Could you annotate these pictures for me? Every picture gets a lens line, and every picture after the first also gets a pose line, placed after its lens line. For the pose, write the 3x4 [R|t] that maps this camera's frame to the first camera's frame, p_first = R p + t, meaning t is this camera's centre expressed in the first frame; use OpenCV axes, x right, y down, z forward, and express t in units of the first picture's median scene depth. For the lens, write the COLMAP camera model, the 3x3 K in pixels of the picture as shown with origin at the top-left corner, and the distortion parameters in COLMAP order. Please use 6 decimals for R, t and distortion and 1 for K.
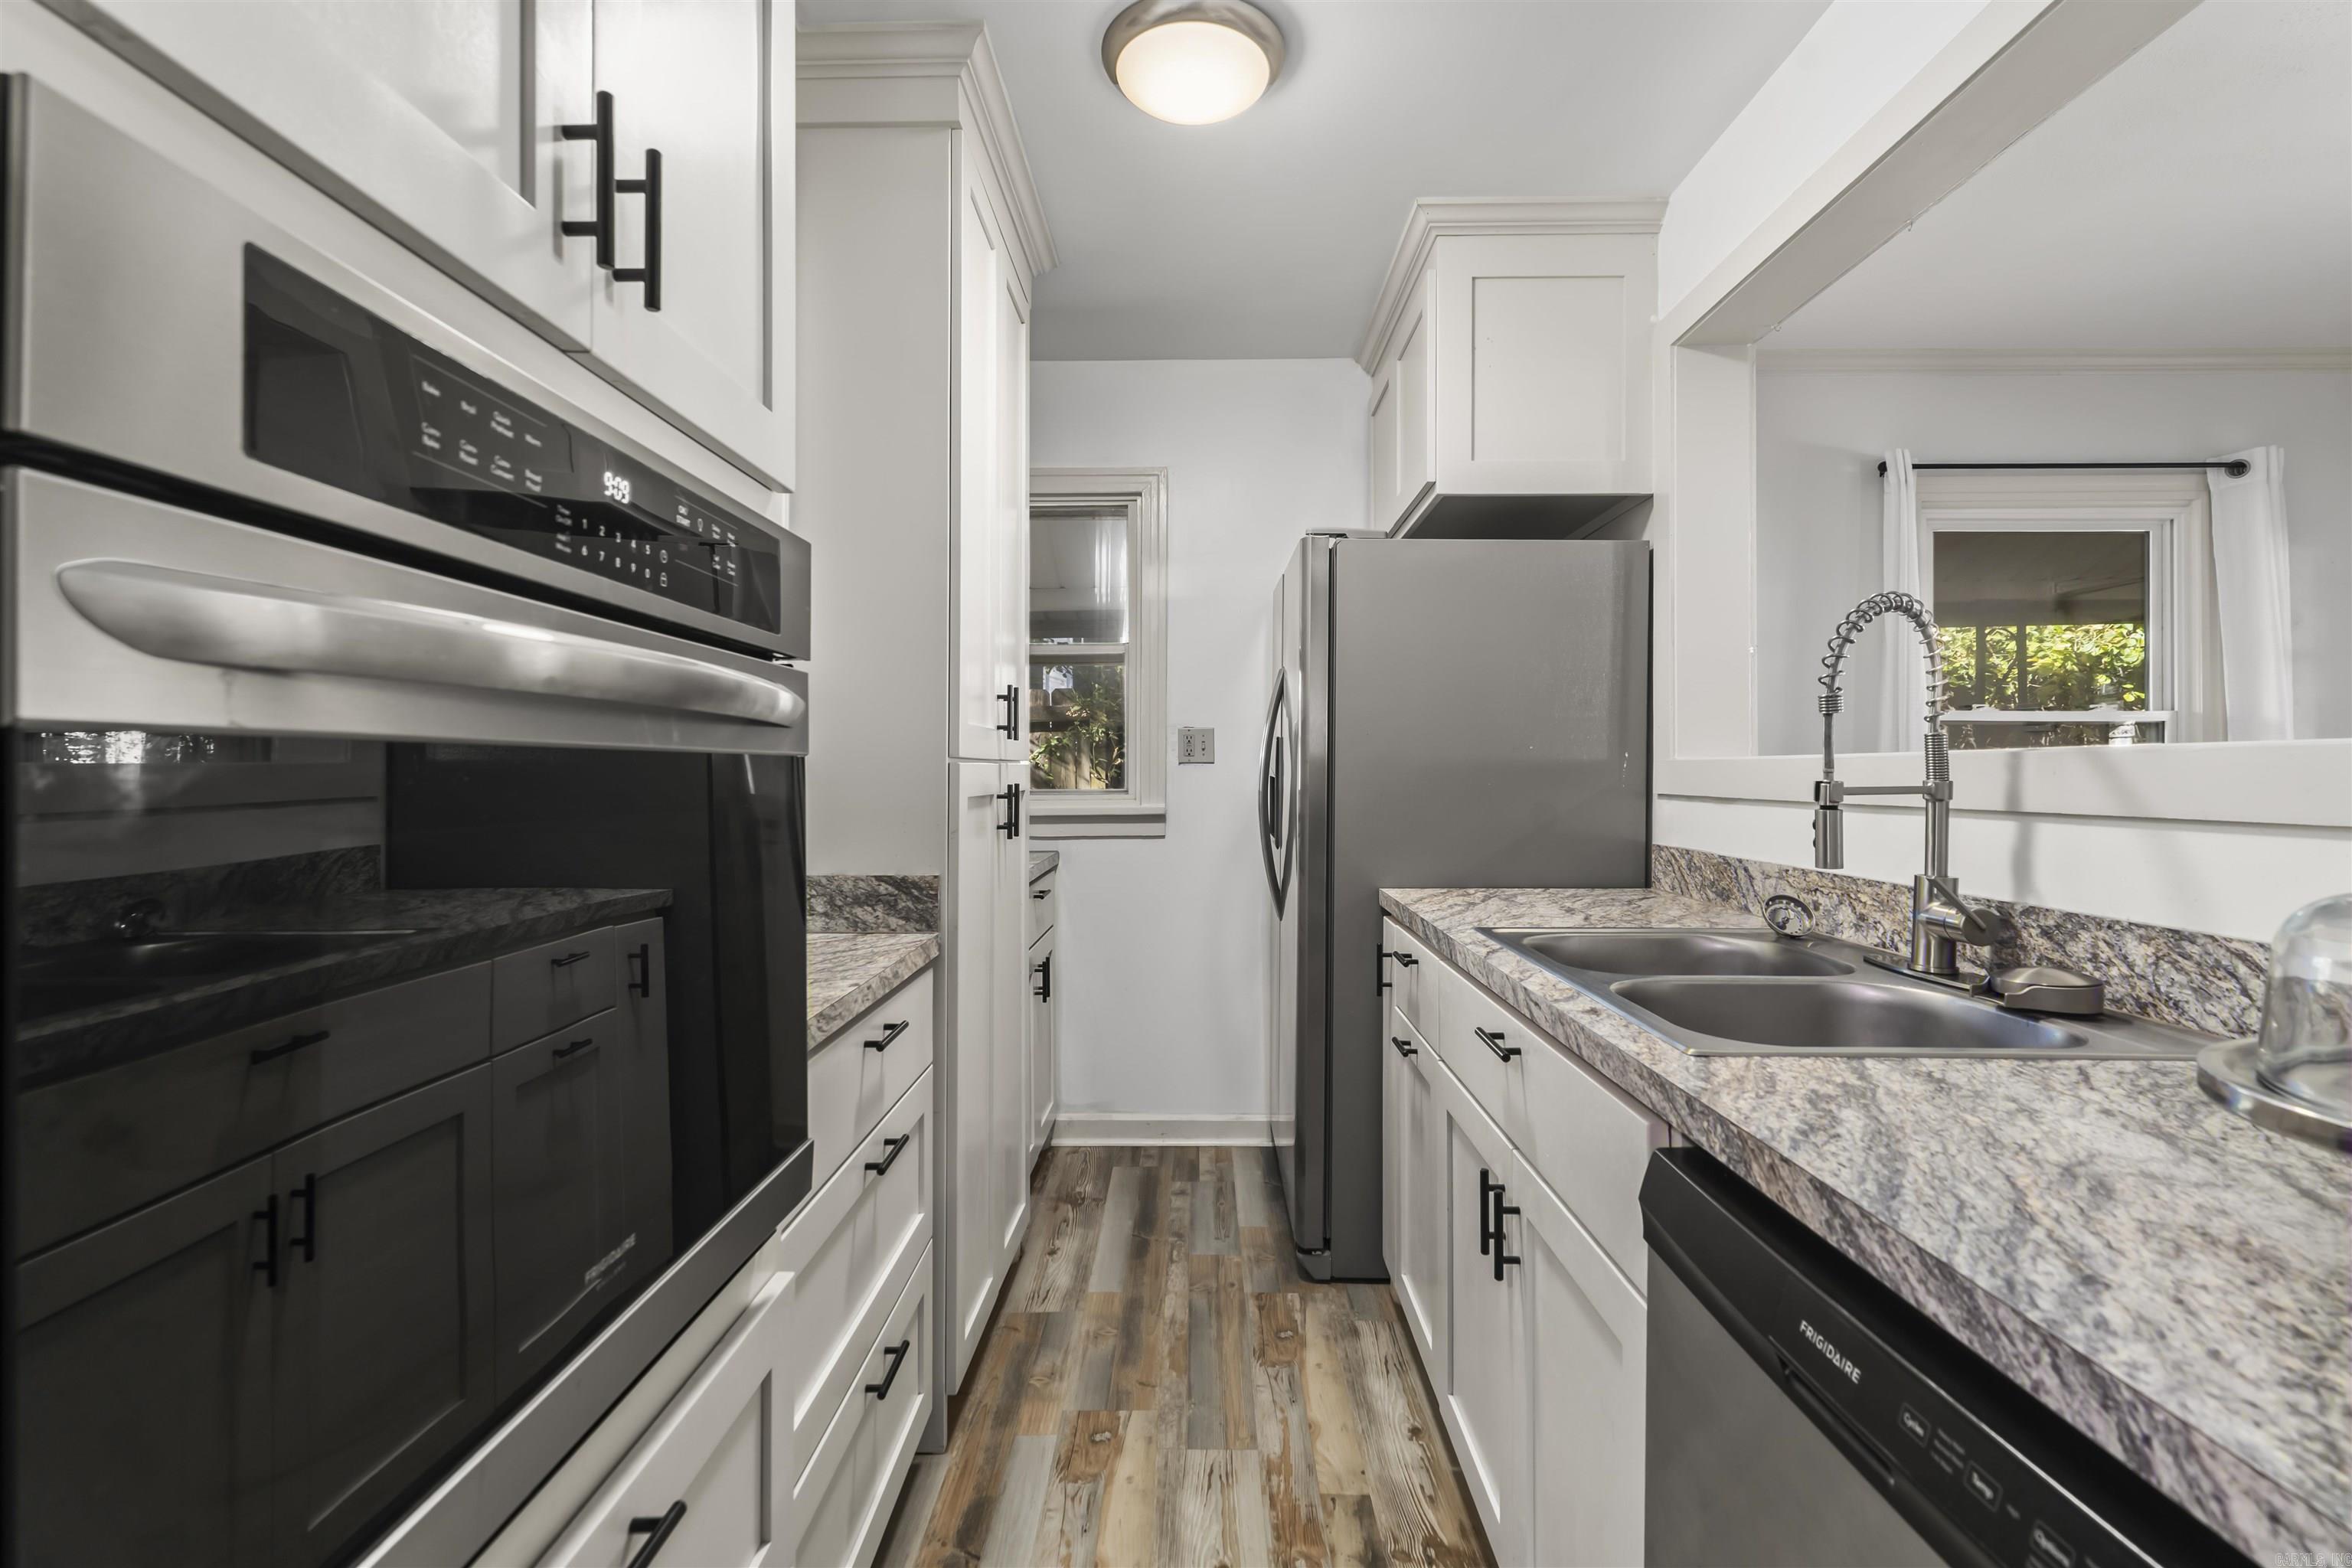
lens RADIAL K [[1081.1, 0, 1178.0], [0, 1081.1, 762.2], [0, 0, 1]] dist [0.001125, 0.001103]
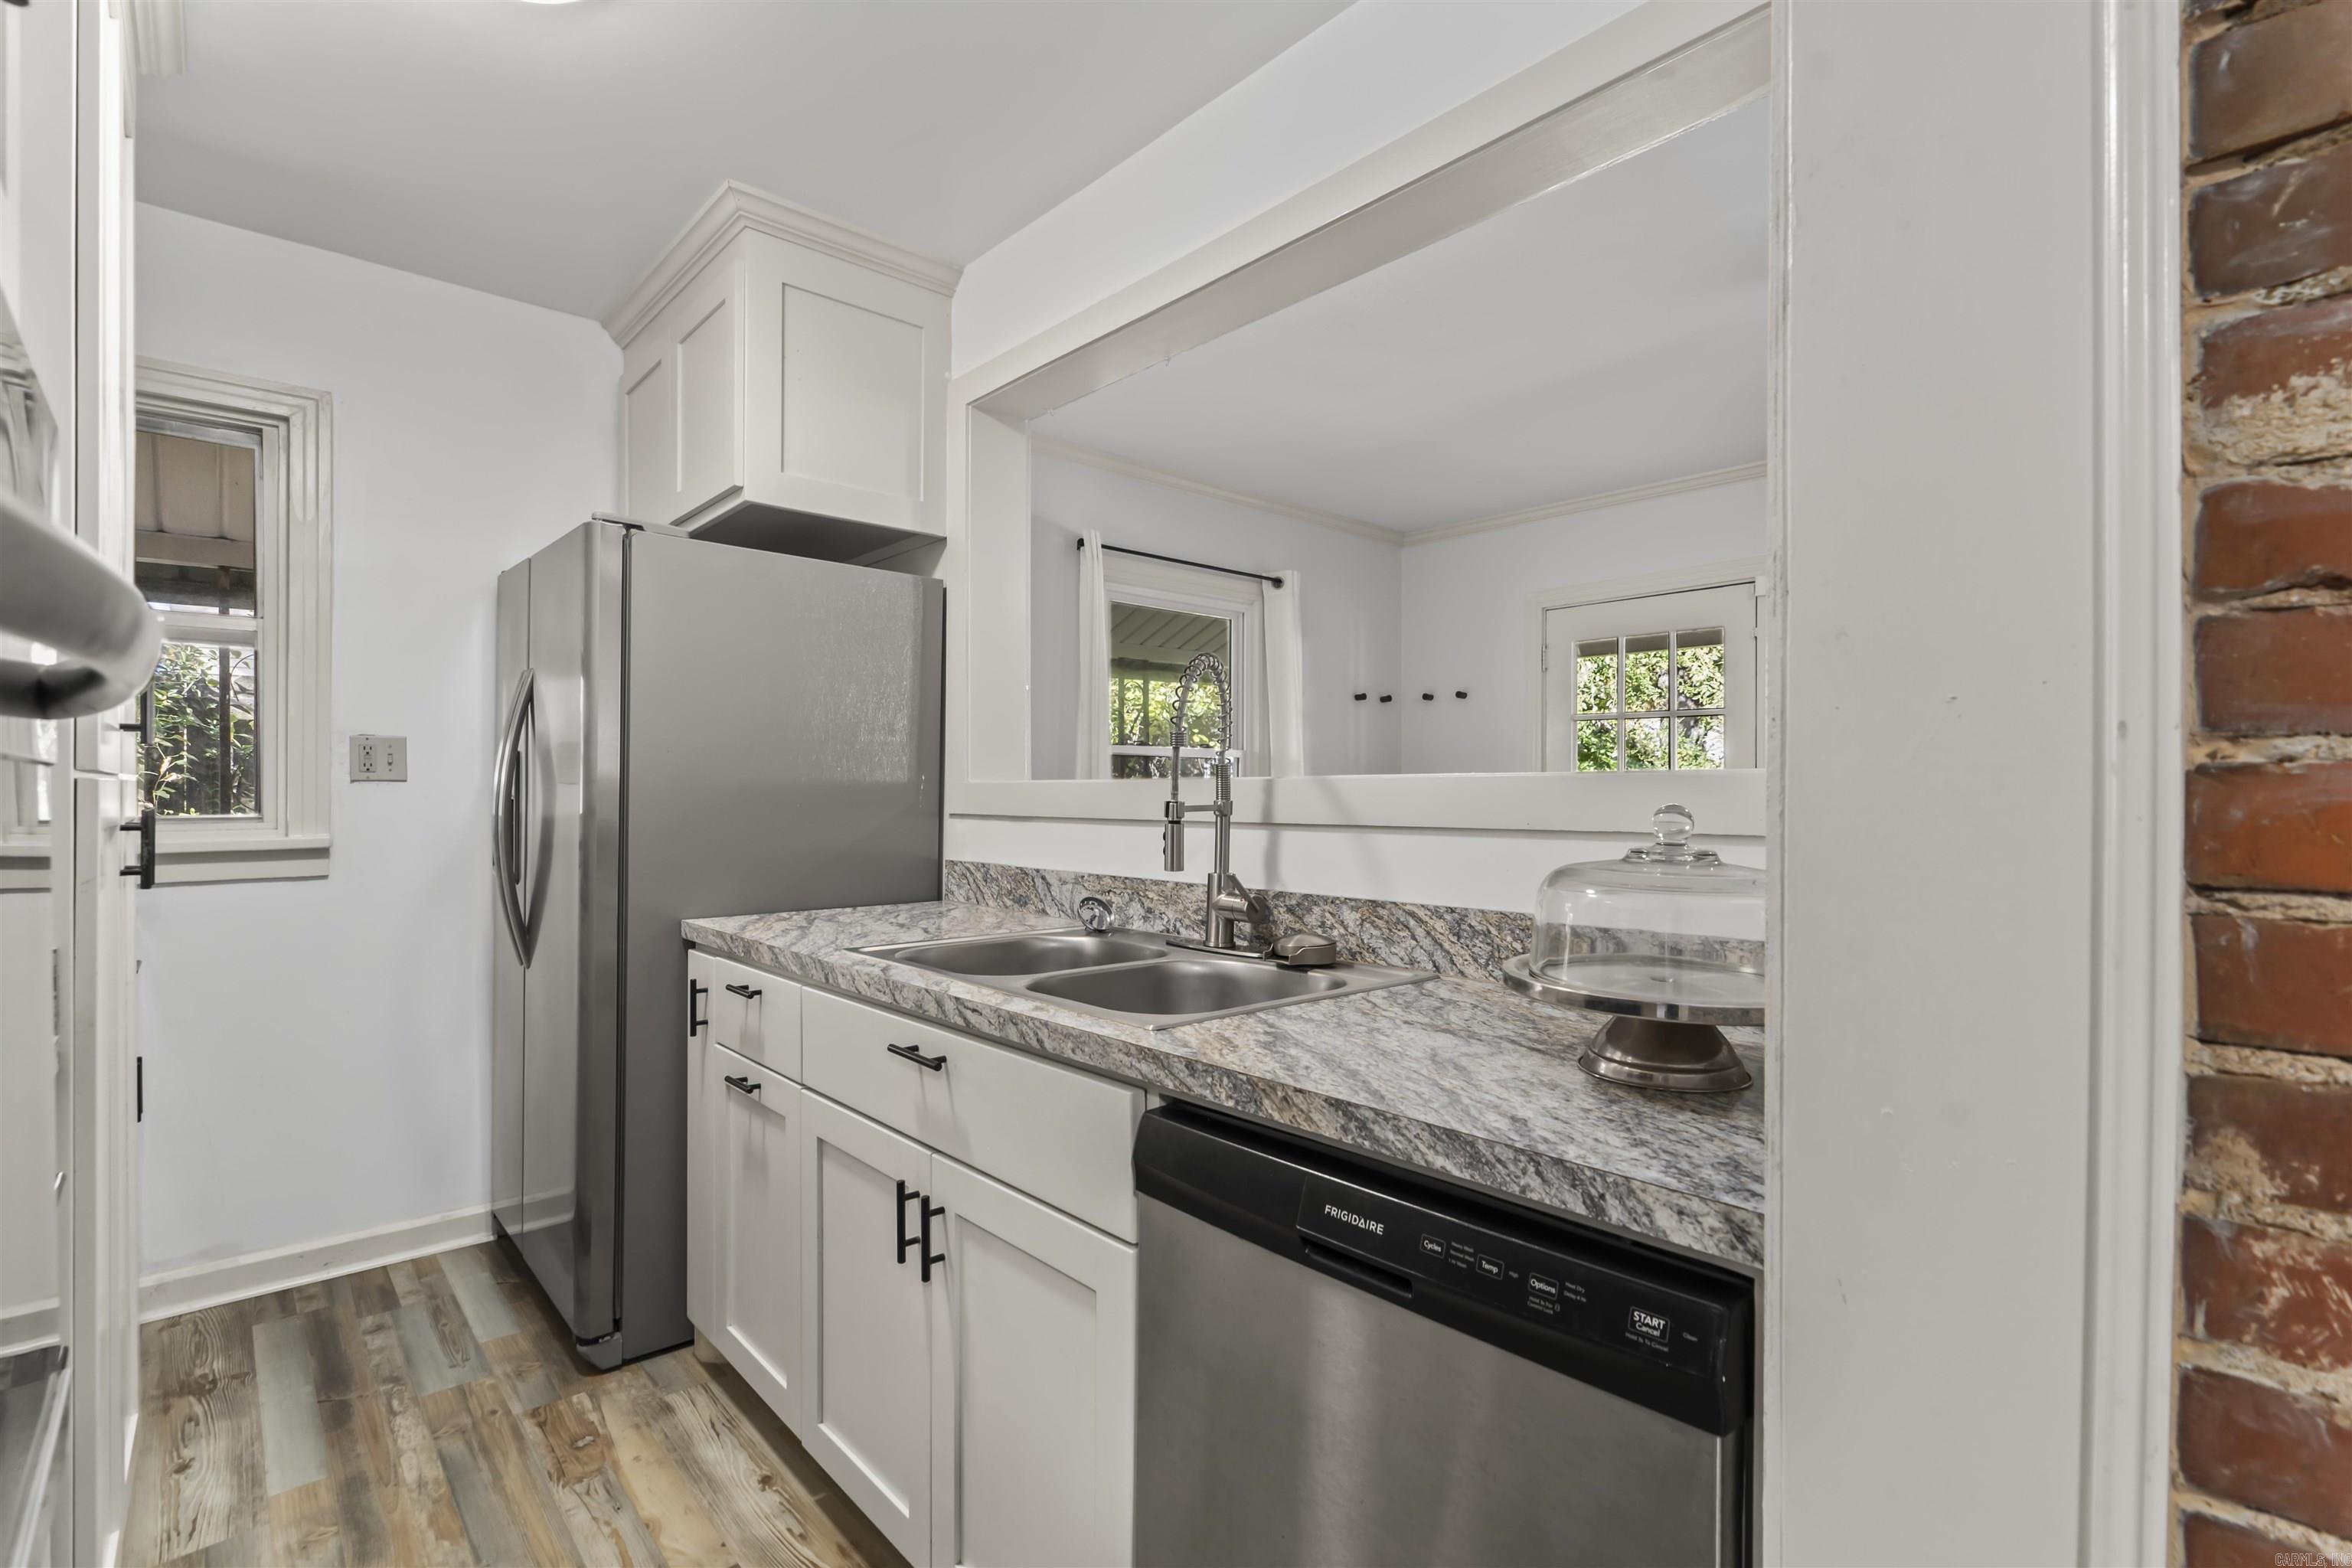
lens RADIAL K [[1086.3, 0, 1173.5], [0, 1086.3, 793.8], [0, 0, 1]] dist [-0.000892, 0.000574]
pose [[0.734488, 0.001717, 0.678619, -0.191042], [-0.008462, 0.999942, 0.006629, 0.000641], [-0.678569, -0.010611, 0.734460, 0.060798]]
